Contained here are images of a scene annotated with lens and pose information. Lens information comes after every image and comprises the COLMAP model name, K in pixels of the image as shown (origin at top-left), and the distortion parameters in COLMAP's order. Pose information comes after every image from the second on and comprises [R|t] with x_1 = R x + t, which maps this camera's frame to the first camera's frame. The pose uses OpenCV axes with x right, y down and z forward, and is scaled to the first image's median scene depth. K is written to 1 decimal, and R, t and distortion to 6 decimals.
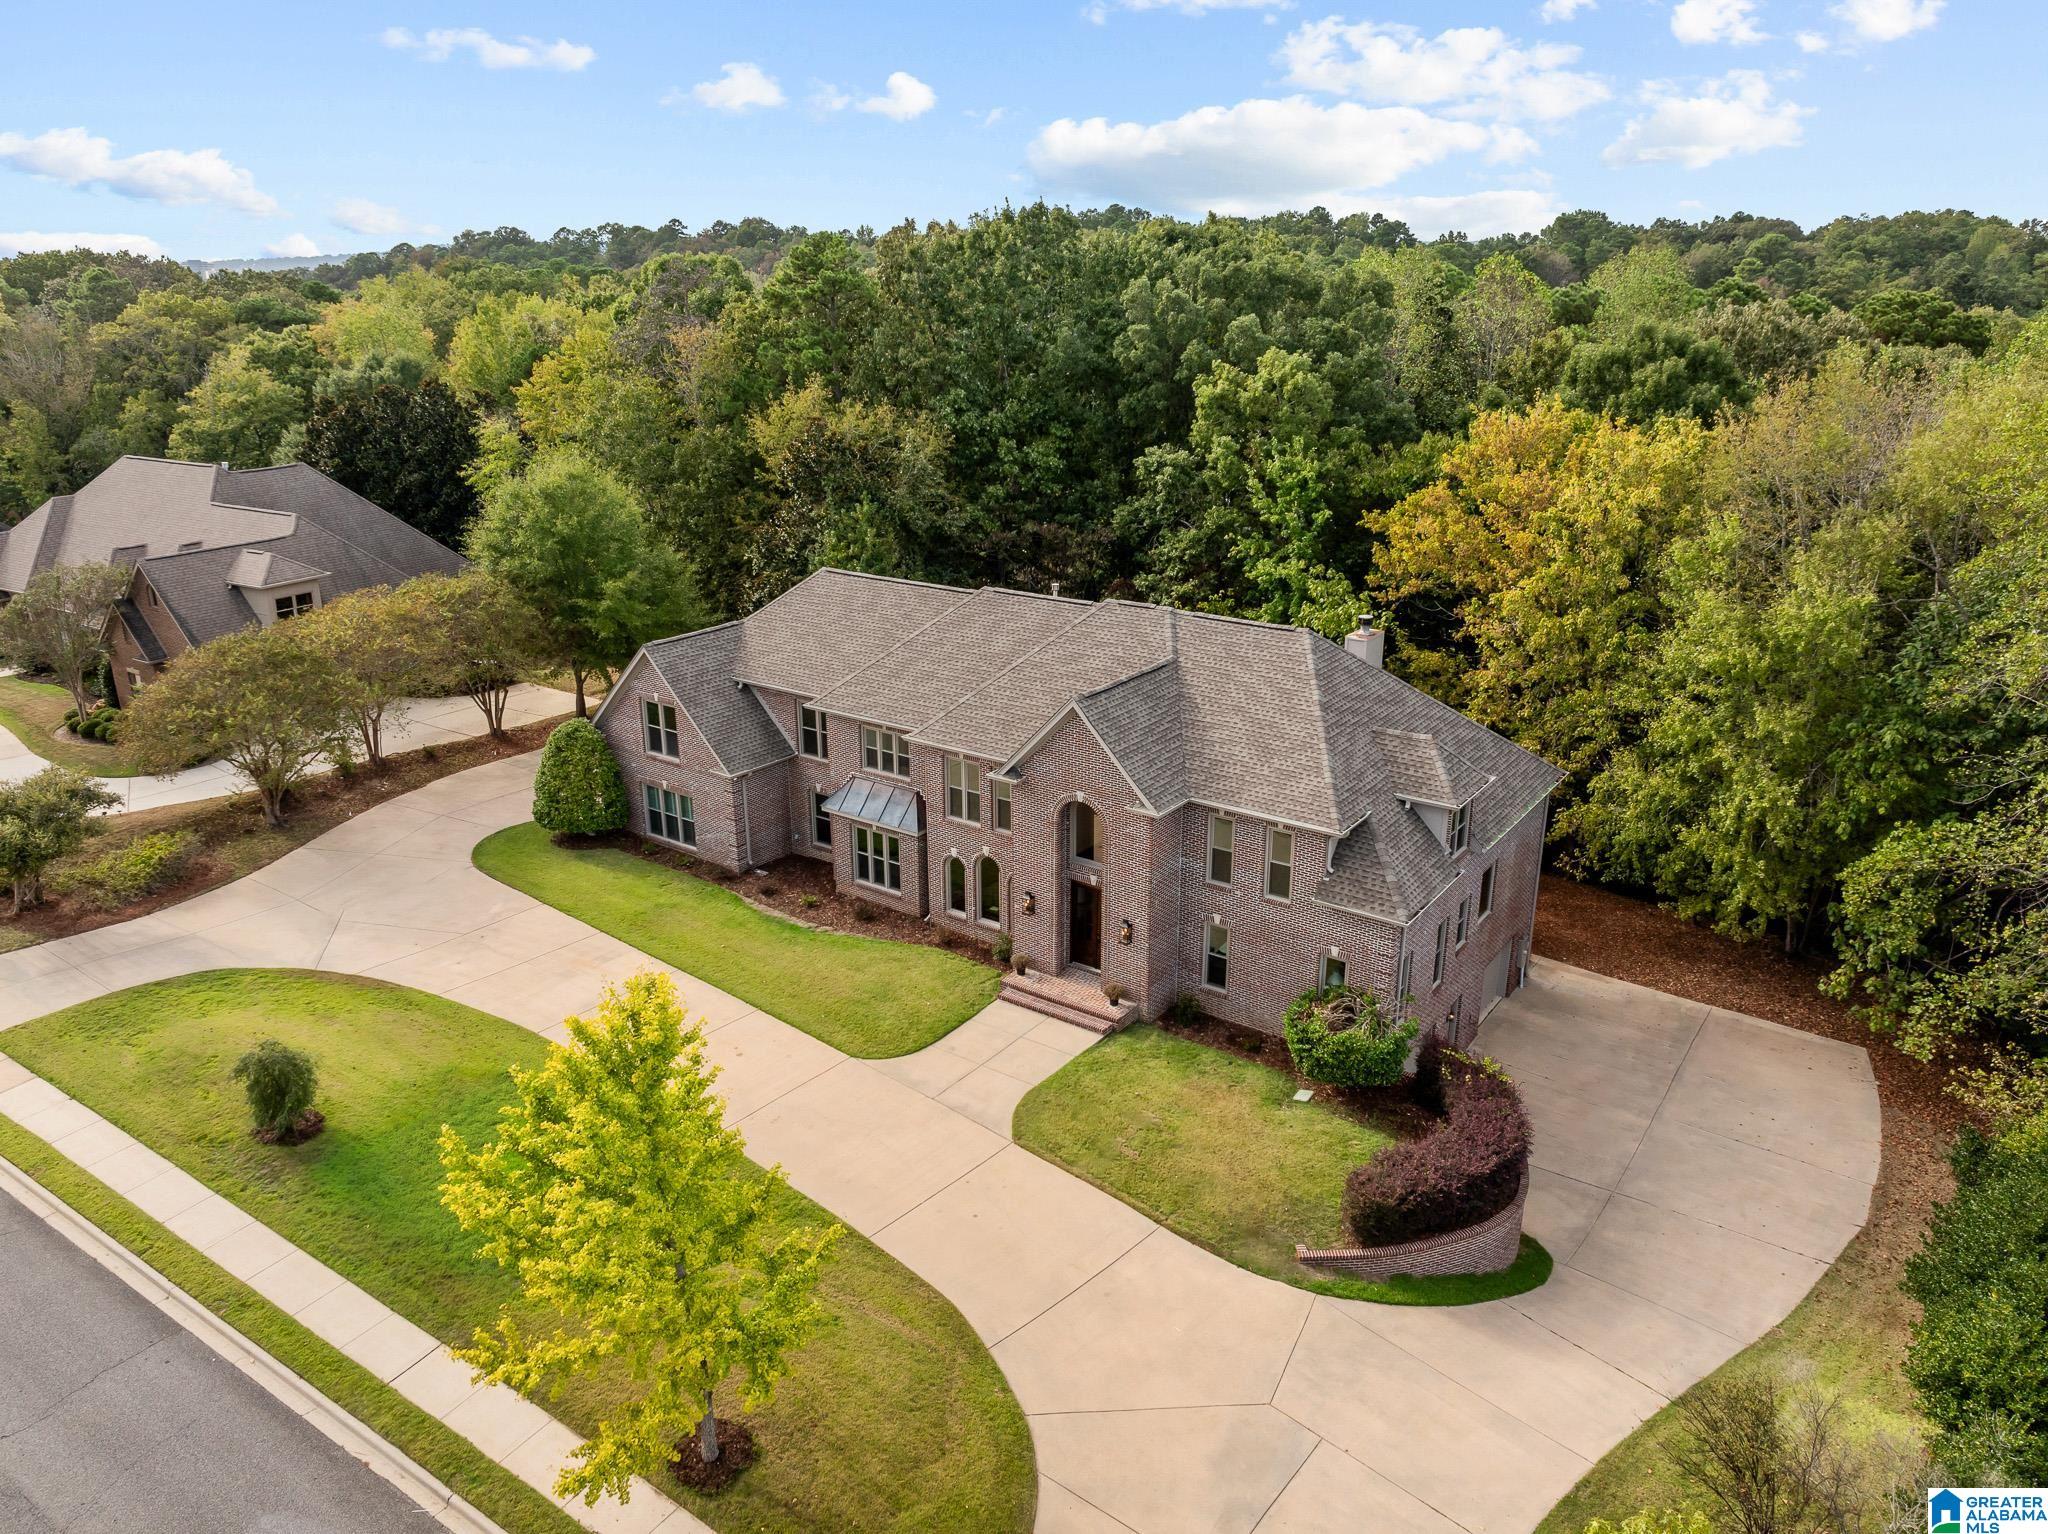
lens RADIAL K [[1438.5, 0, 1030.0], [0, 1438.5, 760.4], [0, 0, 1]] dist [-0.032435, -0.003600]
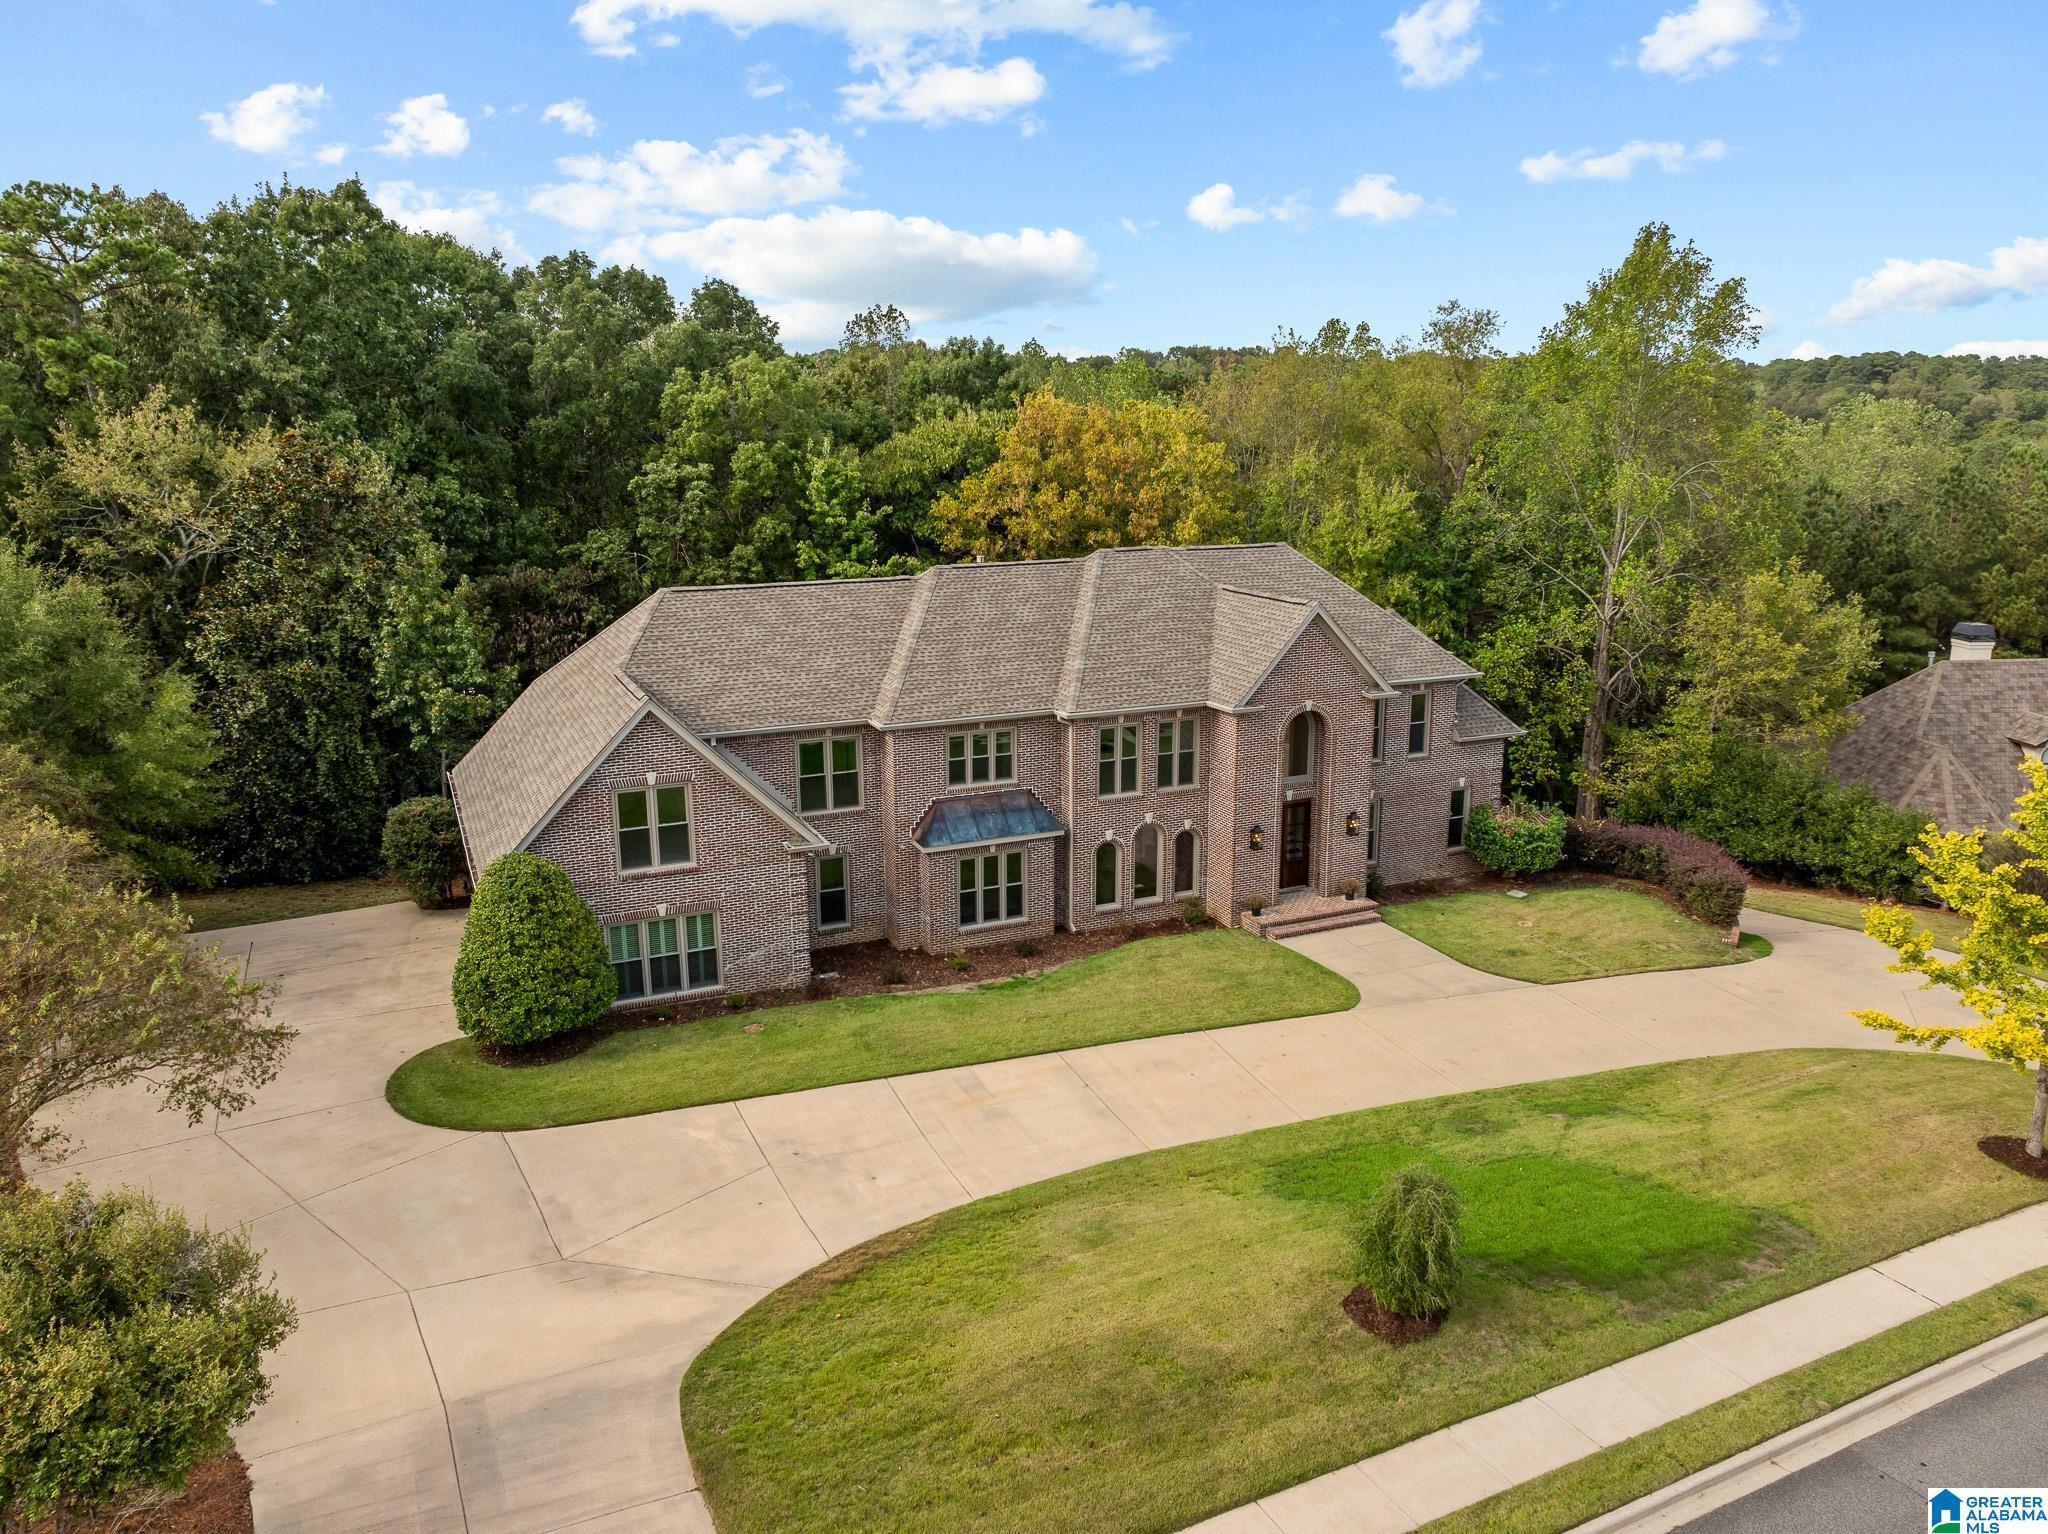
lens RADIAL K [[1438.5, 0, 1030.0], [0, 1438.5, 760.4], [0, 0, 1]] dist [-0.032435, -0.003600]
pose [[0.497207, -0.196877, 0.845000, -0.848723], [0.282923, 0.957471, 0.056606, -0.046391], [-0.820207, 0.210925, 0.531762, 0.574482]]
